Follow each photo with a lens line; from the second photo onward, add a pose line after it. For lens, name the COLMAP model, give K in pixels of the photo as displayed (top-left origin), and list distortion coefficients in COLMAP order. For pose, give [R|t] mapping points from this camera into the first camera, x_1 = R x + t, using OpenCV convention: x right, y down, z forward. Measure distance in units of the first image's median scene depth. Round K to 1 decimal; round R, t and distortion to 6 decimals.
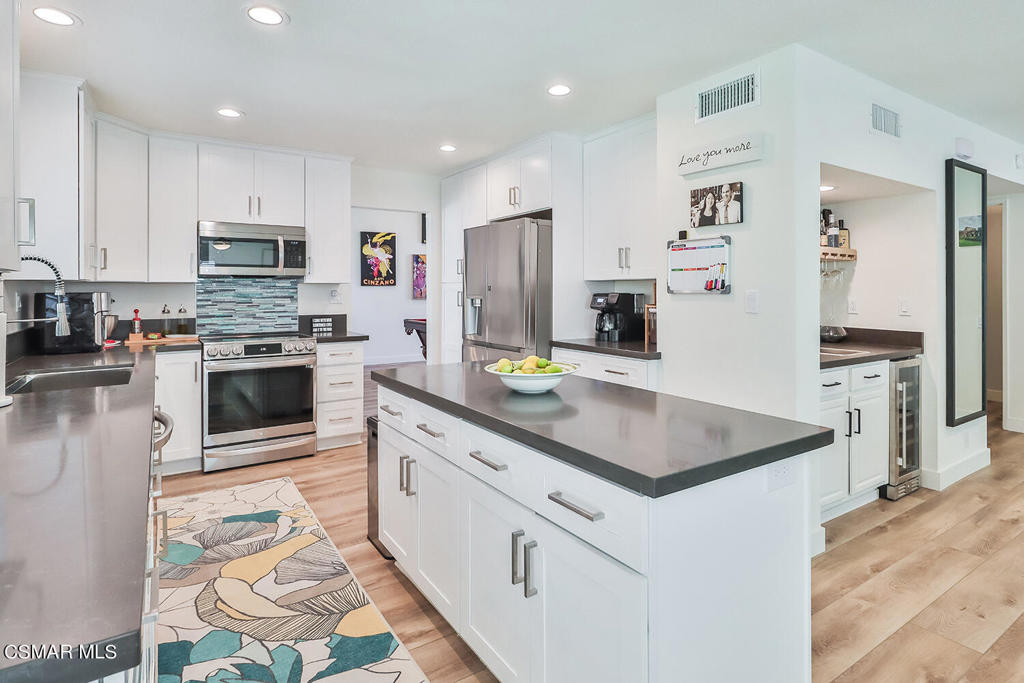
lens RADIAL K [[541.6, 0, 512.3], [0, 541.6, 283.6], [0, 0, 1]] dist [0.001400, -0.001734]
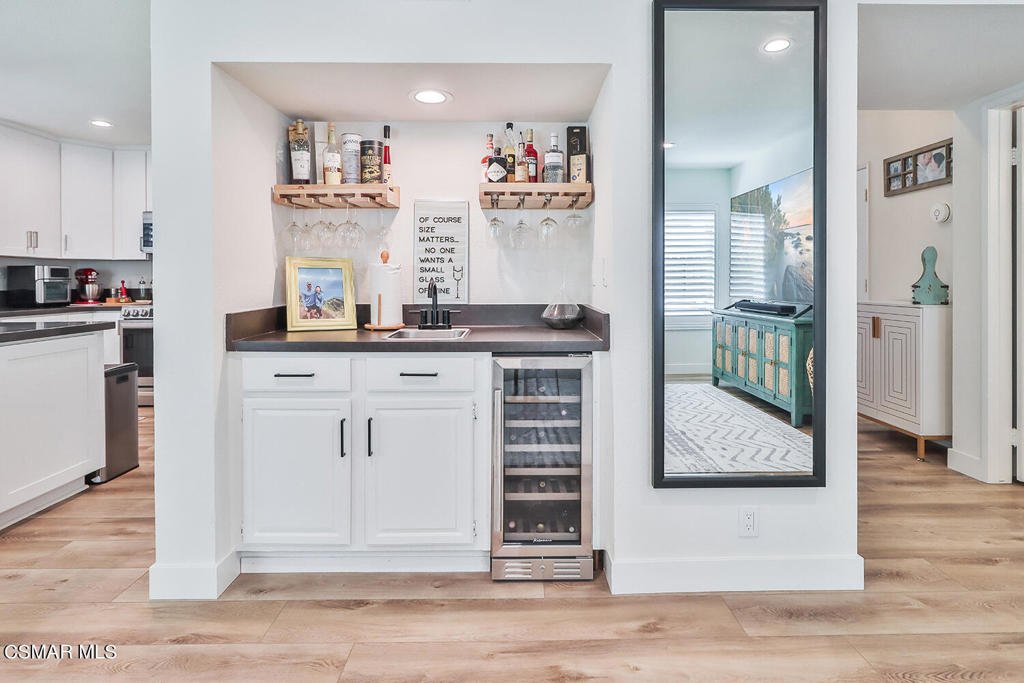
lens RADIAL K [[541.6, 0, 510.0], [0, 541.6, 287.0], [0, 0, 1]] dist [0.001400, -0.001734]
pose [[0.839588, 0.006381, -0.543186, 1.095444], [0.010235, 0.999568, 0.027562, 0.047727], [0.543127, -0.028700, 0.839160, 0.515354]]
